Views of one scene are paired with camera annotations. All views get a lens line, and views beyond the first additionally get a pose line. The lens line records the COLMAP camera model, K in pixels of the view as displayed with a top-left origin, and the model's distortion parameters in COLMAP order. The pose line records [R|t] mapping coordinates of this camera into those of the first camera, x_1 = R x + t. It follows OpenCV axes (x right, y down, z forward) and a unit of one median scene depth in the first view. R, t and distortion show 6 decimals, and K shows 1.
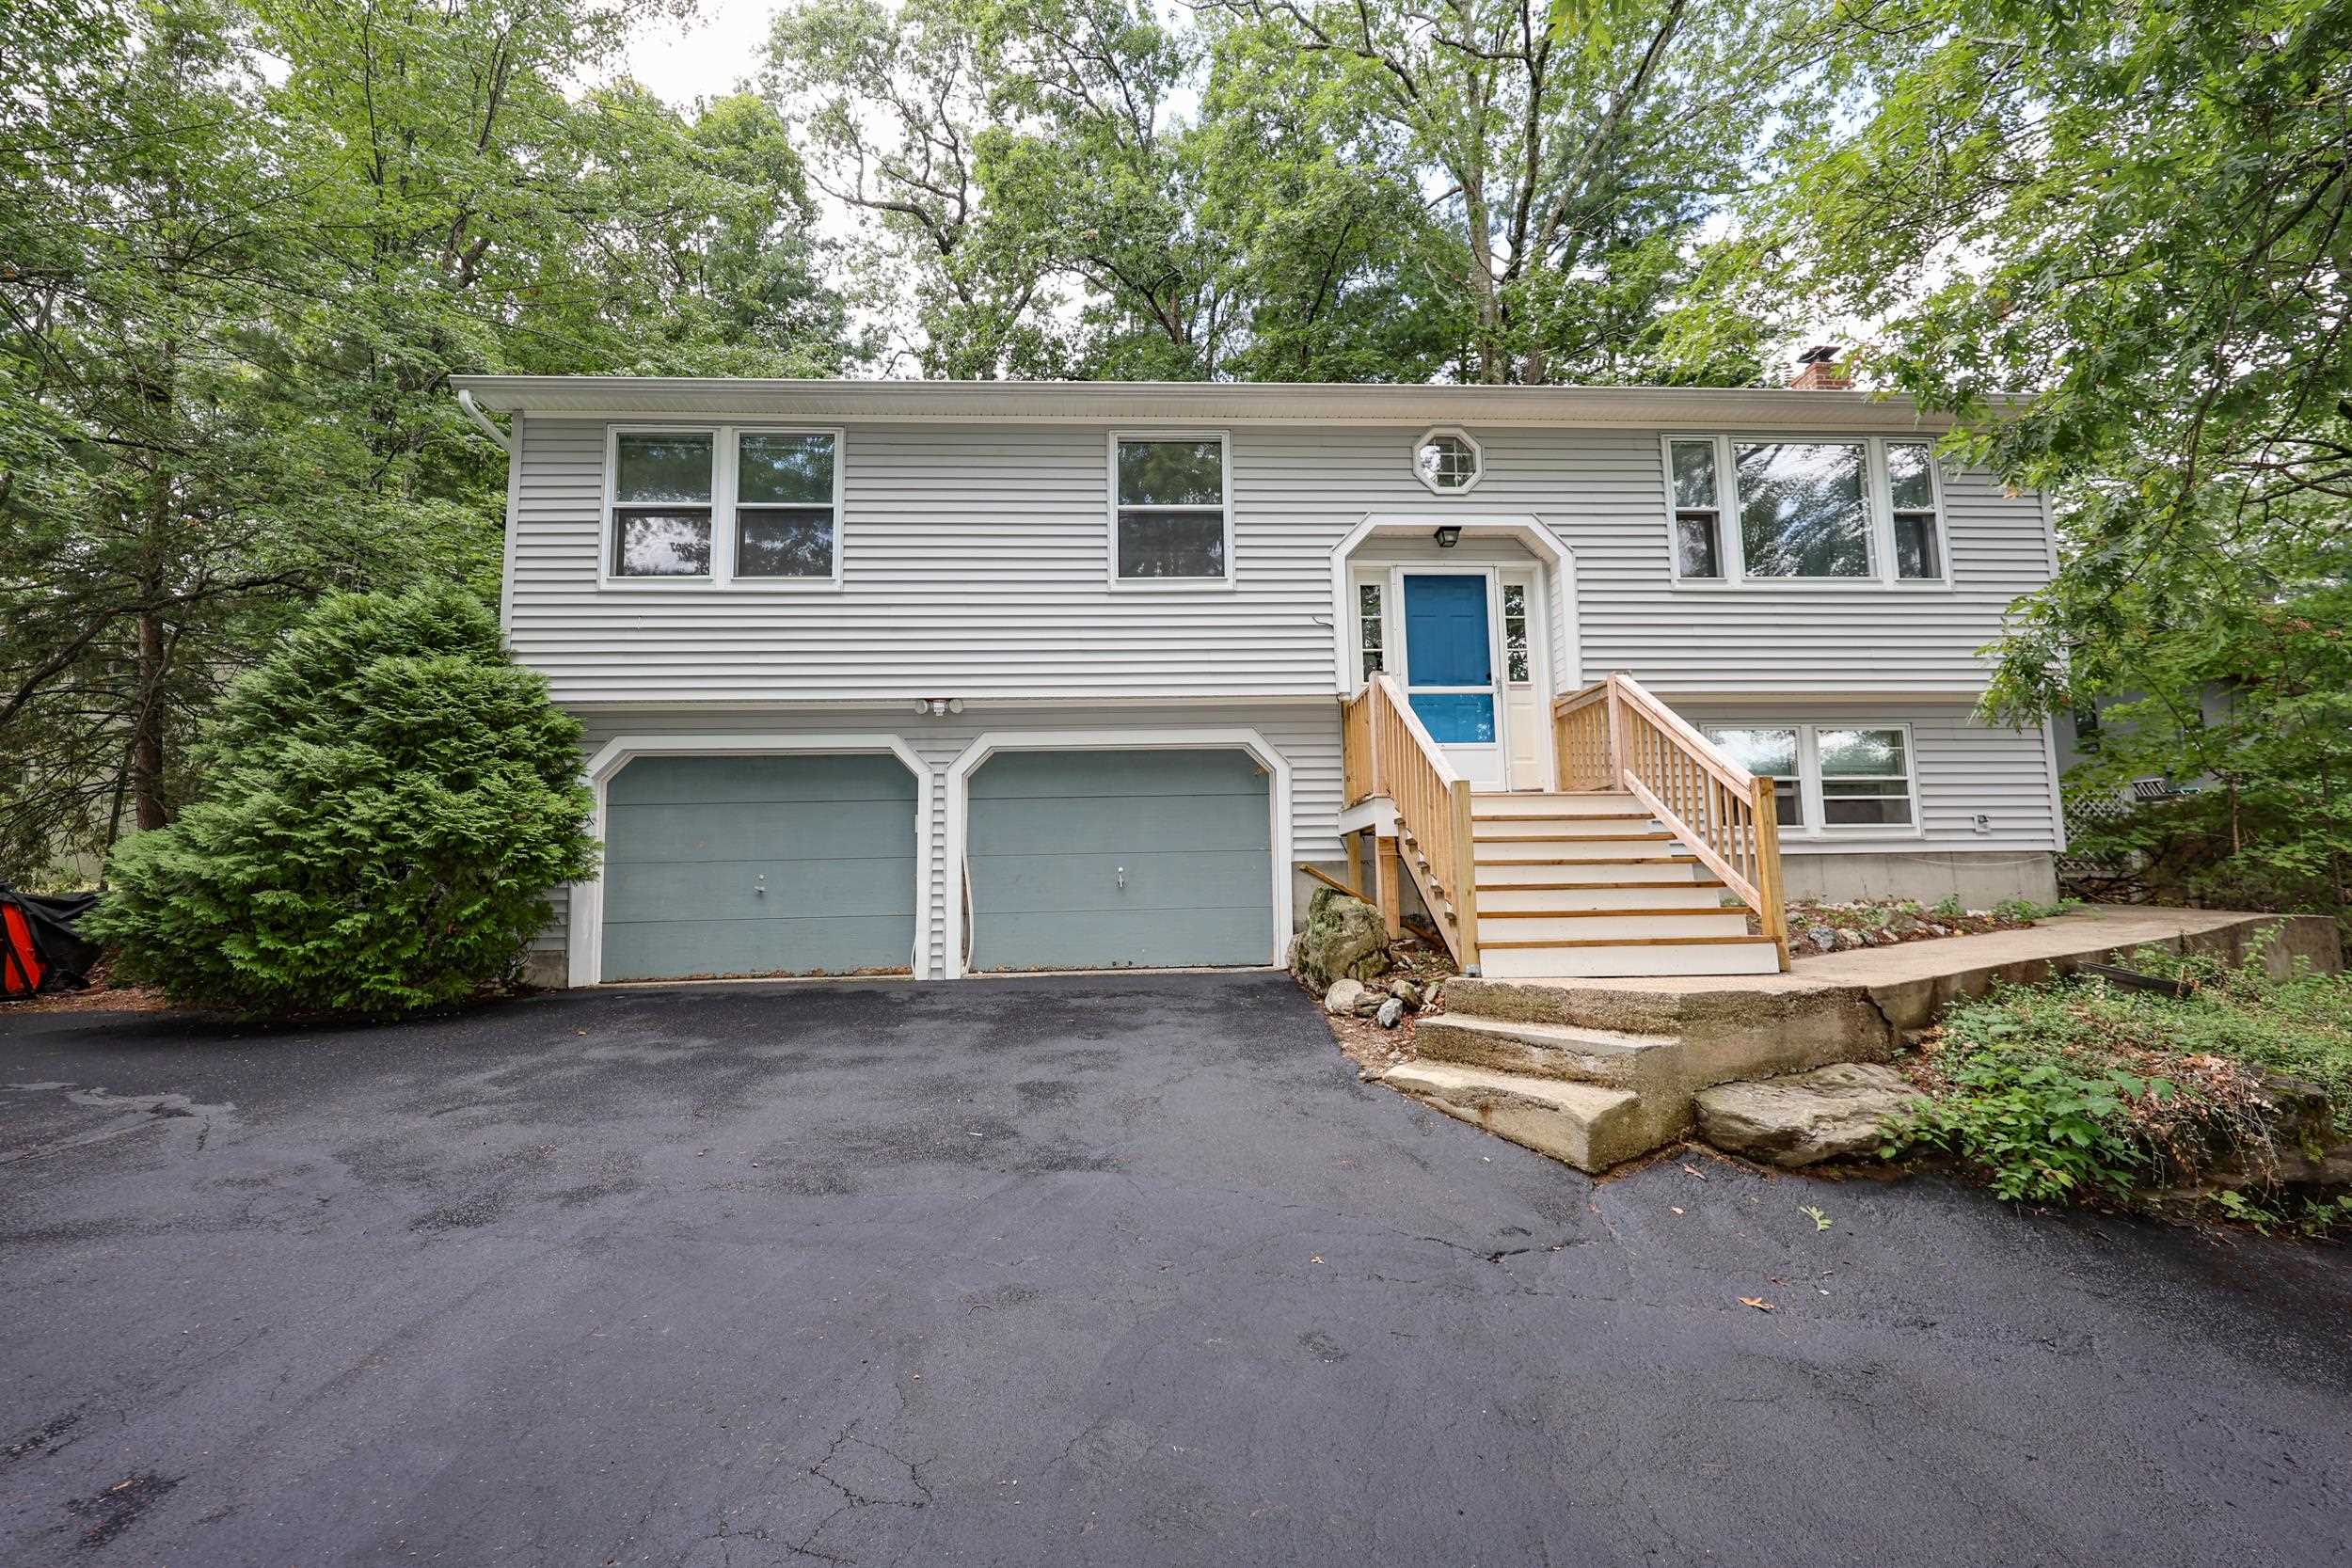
lens RADIAL K [[962.6, 0, 1177.0], [0, 962.6, 791.5], [0, 0, 1]] dist [0.001880, 0.000030]
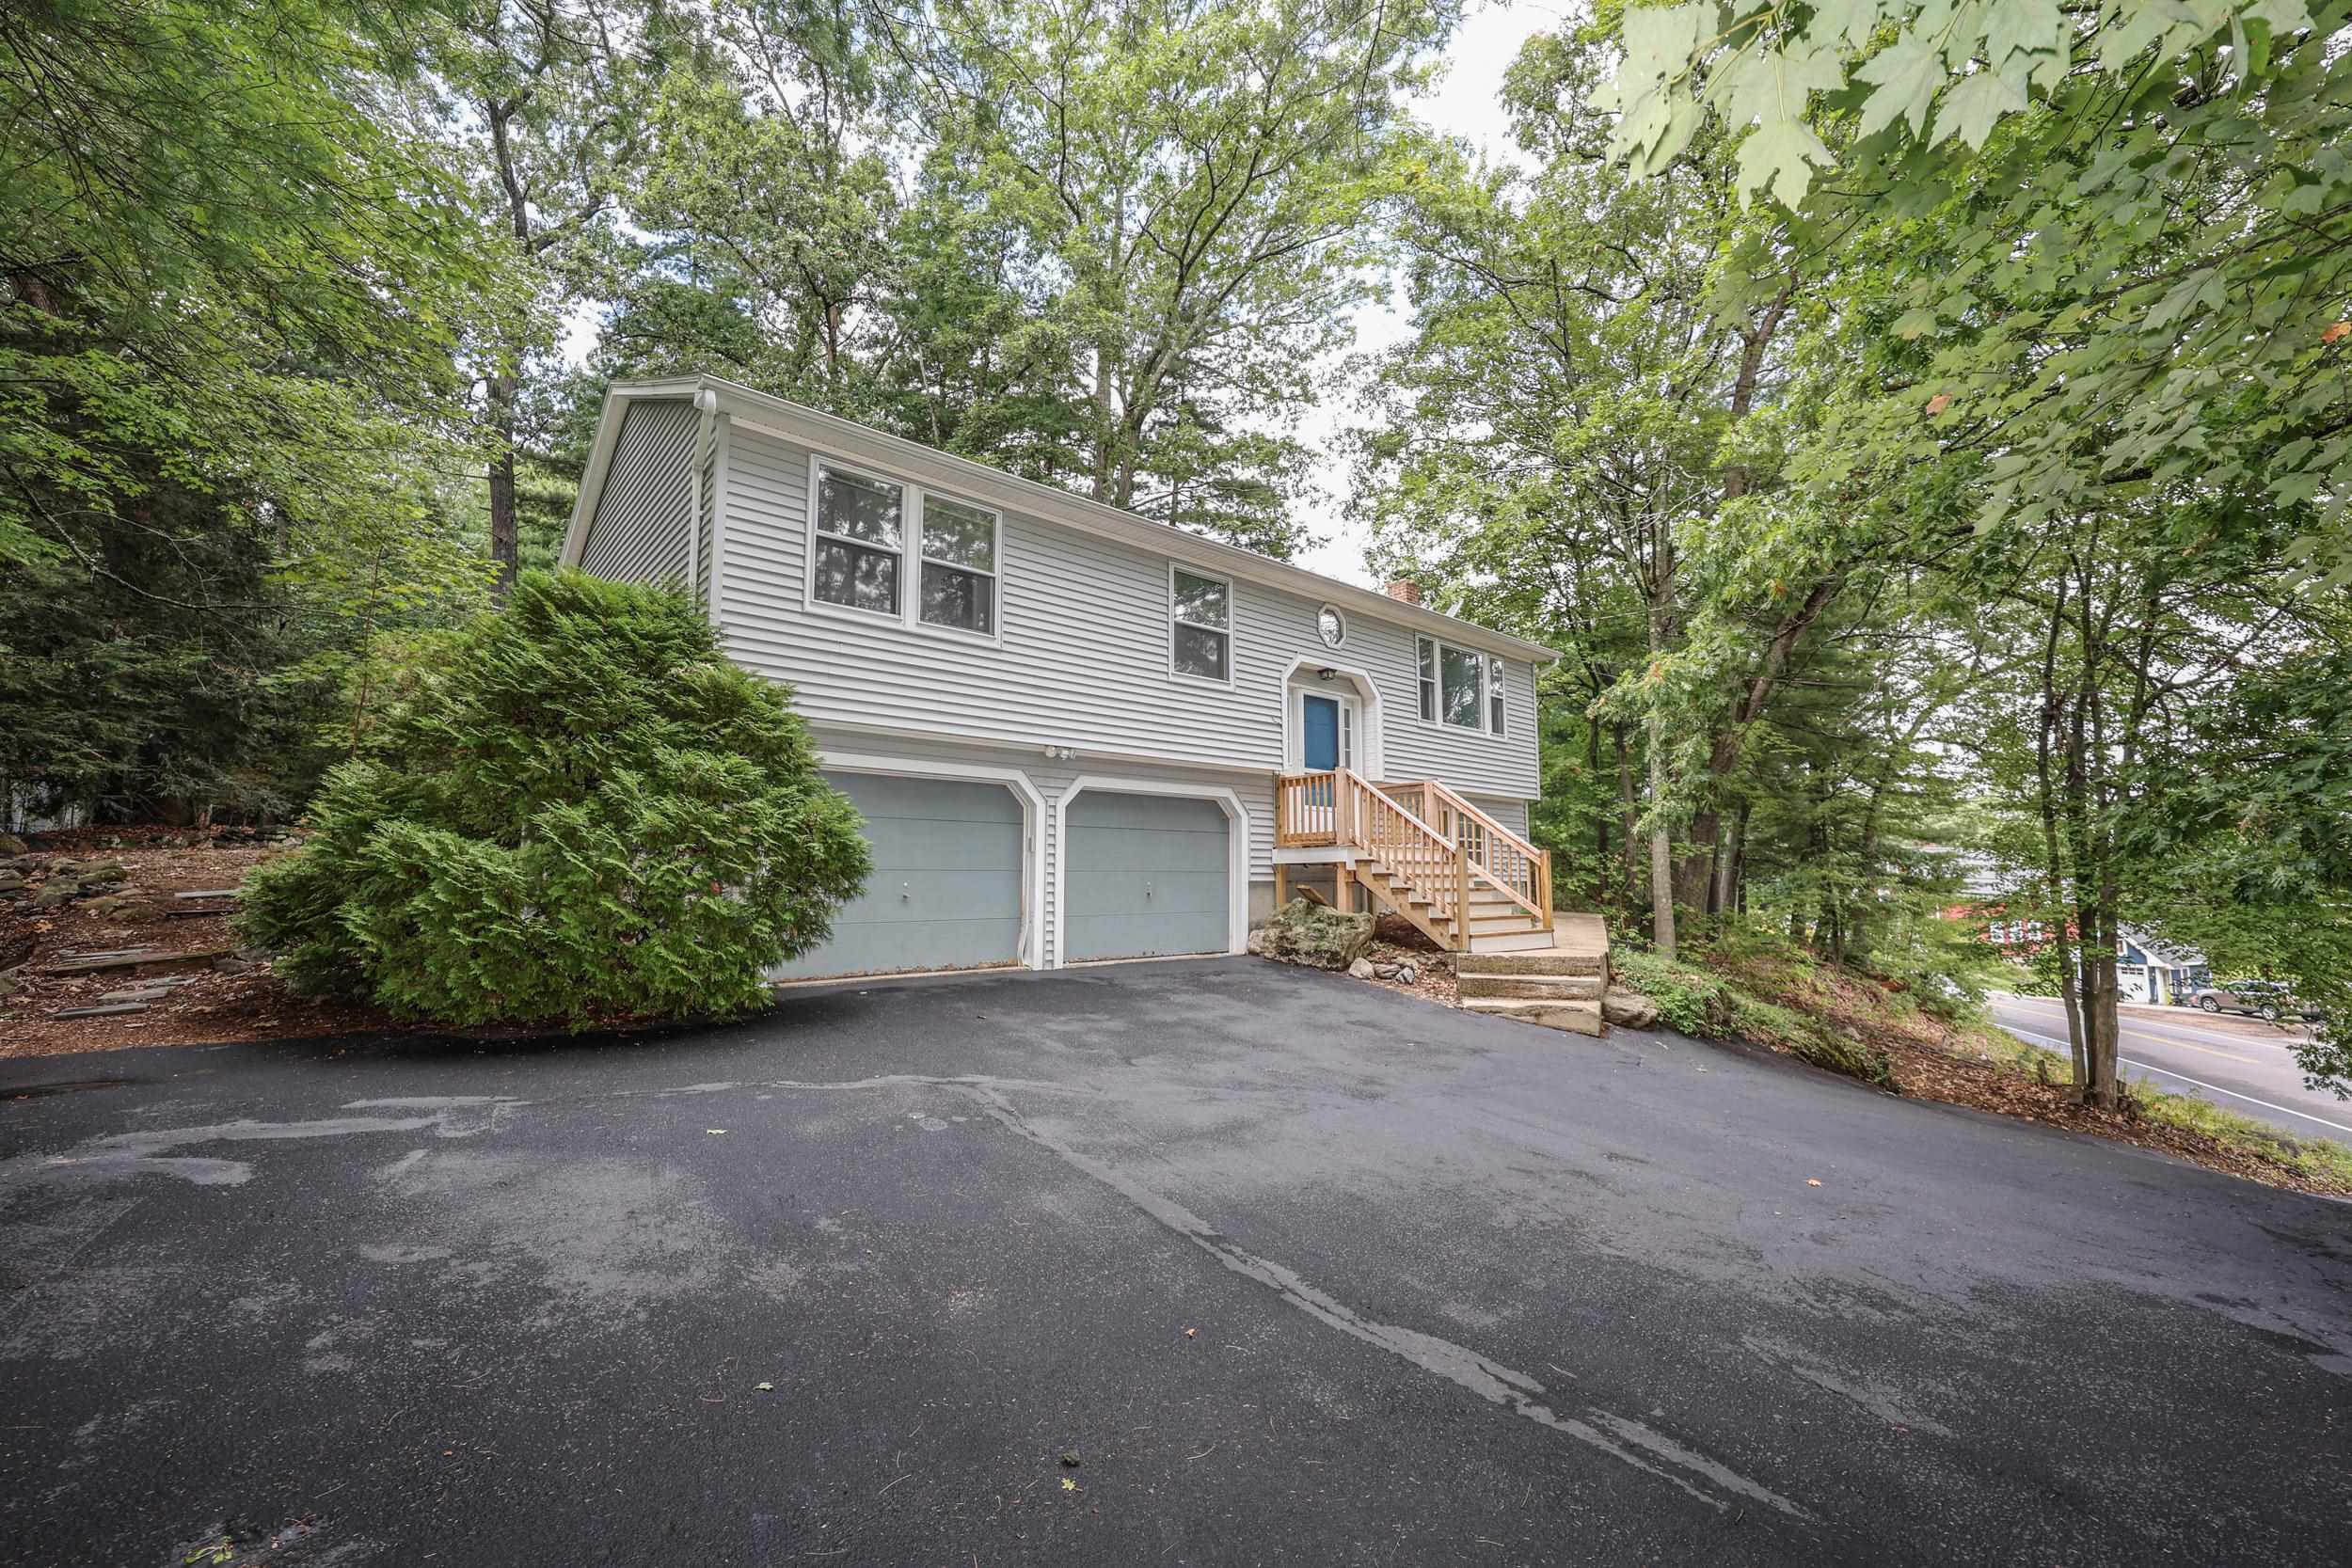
lens RADIAL K [[934.8, 0, 1164.4], [0, 934.8, 787.1], [0, 0, 1]] dist [0.001962, 0.000130]
pose [[0.796786, 0.081326, 0.598764, -0.853134], [-0.082188, 0.996279, -0.025949, -0.022248], [-0.598646, -0.028536, 0.800505, -0.062015]]
